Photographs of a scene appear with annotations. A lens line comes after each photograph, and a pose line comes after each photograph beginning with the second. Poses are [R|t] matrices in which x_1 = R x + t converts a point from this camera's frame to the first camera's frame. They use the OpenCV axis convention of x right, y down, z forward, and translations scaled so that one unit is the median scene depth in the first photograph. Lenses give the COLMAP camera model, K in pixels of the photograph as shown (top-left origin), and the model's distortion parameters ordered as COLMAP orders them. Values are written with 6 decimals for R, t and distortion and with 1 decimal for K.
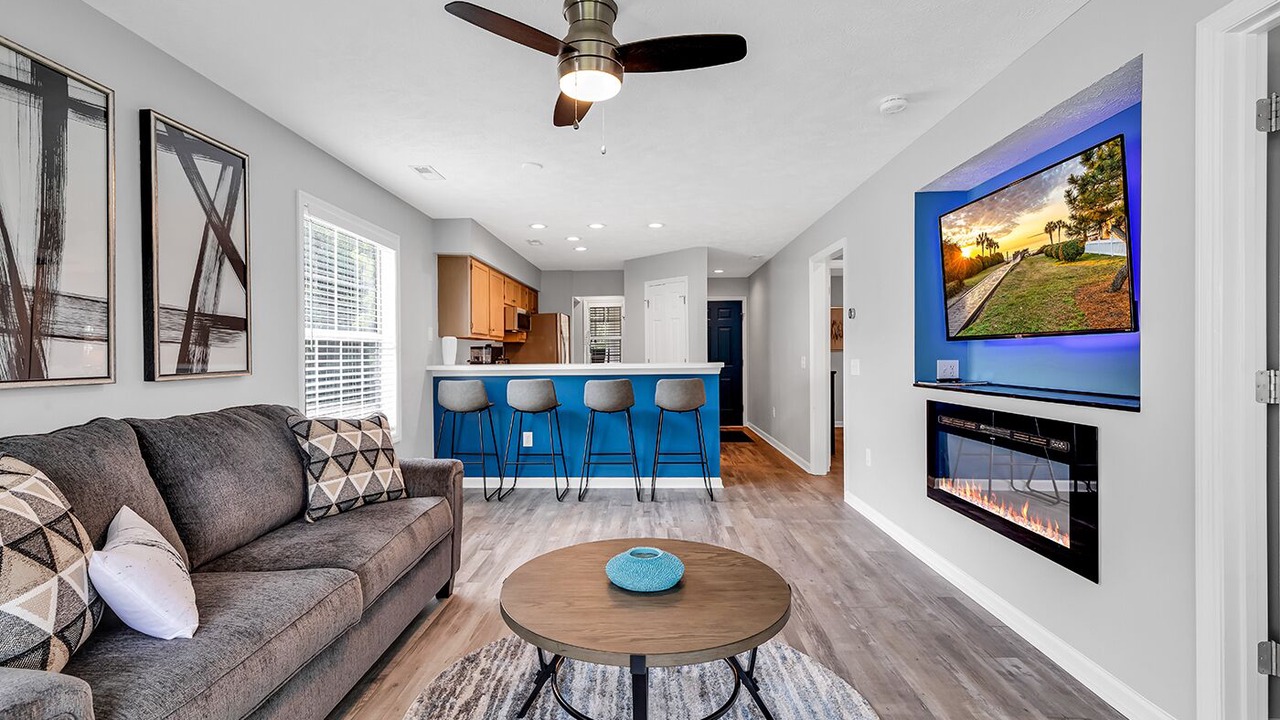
lens RADIAL K [[581.3, 0, 640.3], [0, 581.3, 358.1], [0, 0, 1]] dist [0.003823, 0.000380]
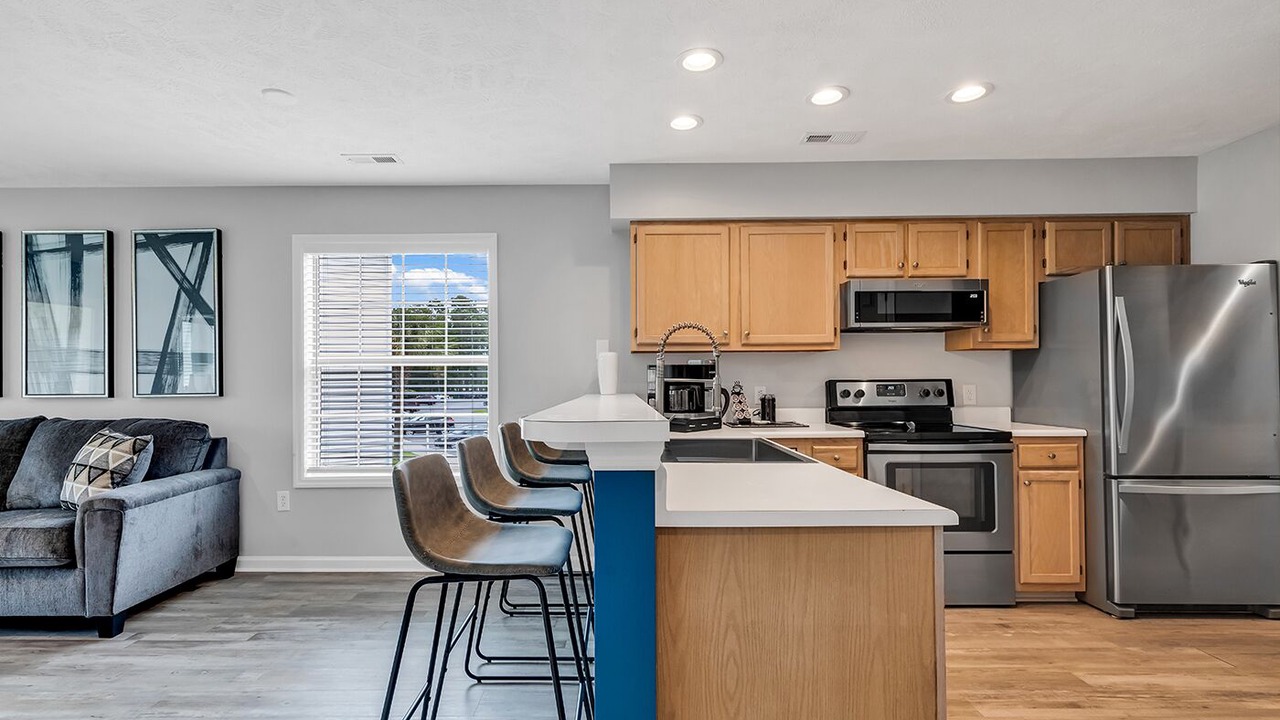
lens RADIAL K [[595.9, 0, 610.2], [0, 595.9, 374.8], [0, 0, 1]] dist [0.002277, -0.001194]
pose [[0.005374, -0.001357, -0.999985, 0.642402], [0.002048, 0.999997, -0.001346, -0.014725], [0.999983, -0.002041, 0.005377, 1.792710]]
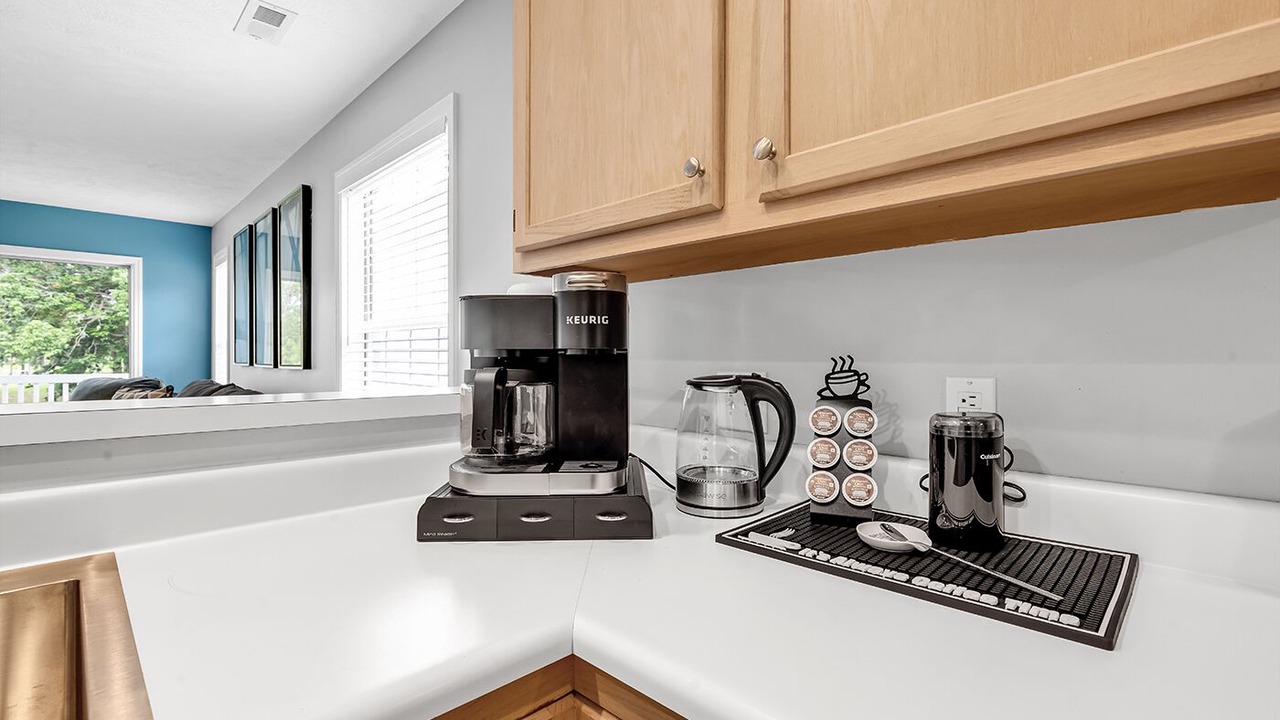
lens RADIAL K [[575.3, 0, 638.0], [0, 575.3, 356.2], [0, 0, 1]] dist [0.000386, -0.000636]
pose [[-0.692414, 0.004071, -0.721489, -0.289752], [0.000513, 0.999987, 0.005150, -0.004038], [0.721500, 0.003196, -0.692407, 2.202925]]
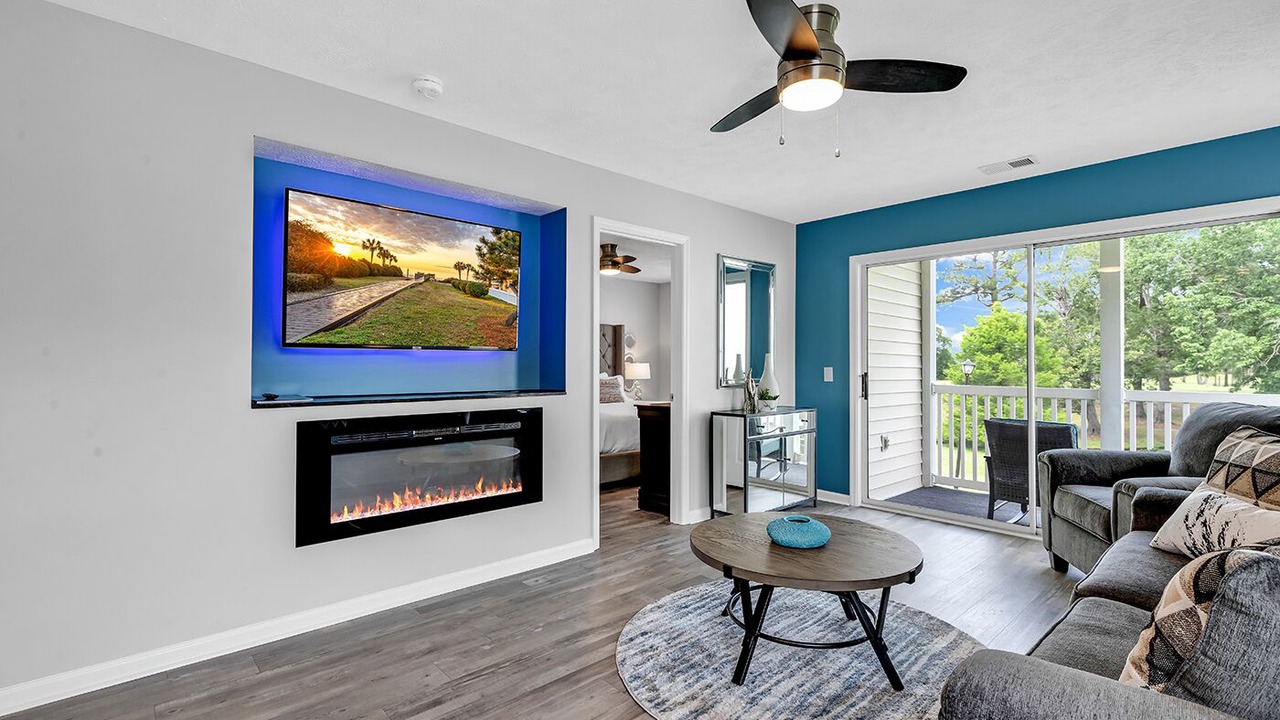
lens RADIAL K [[581.3, 0, 640.3], [0, 581.3, 358.1], [0, 0, 1]] dist [0.003823, 0.000380]
pose [[-0.696652, 0.011618, 0.717315, -0.431465], [0.003275, 0.999910, -0.013015, -0.000794], [-0.717402, -0.006718, -0.696627, 1.377930]]
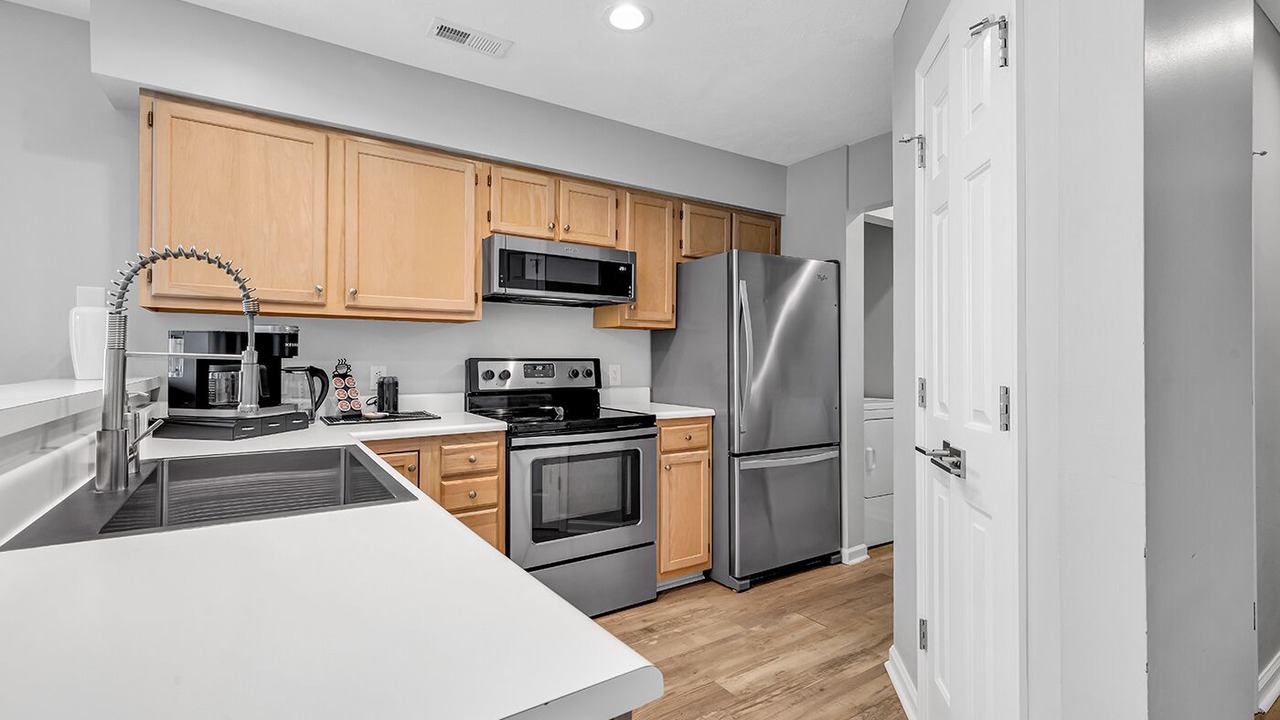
lens RADIAL K [[575.3, 0, 638.0], [0, 575.3, 356.2], [0, 0, 1]] dist [0.000386, -0.000636]
pose [[0.570897, 0.006405, -0.820997, 0.362255], [-0.011462, 0.999934, -0.000169, -0.011255], [0.820942, 0.009507, 0.570933, 1.935357]]
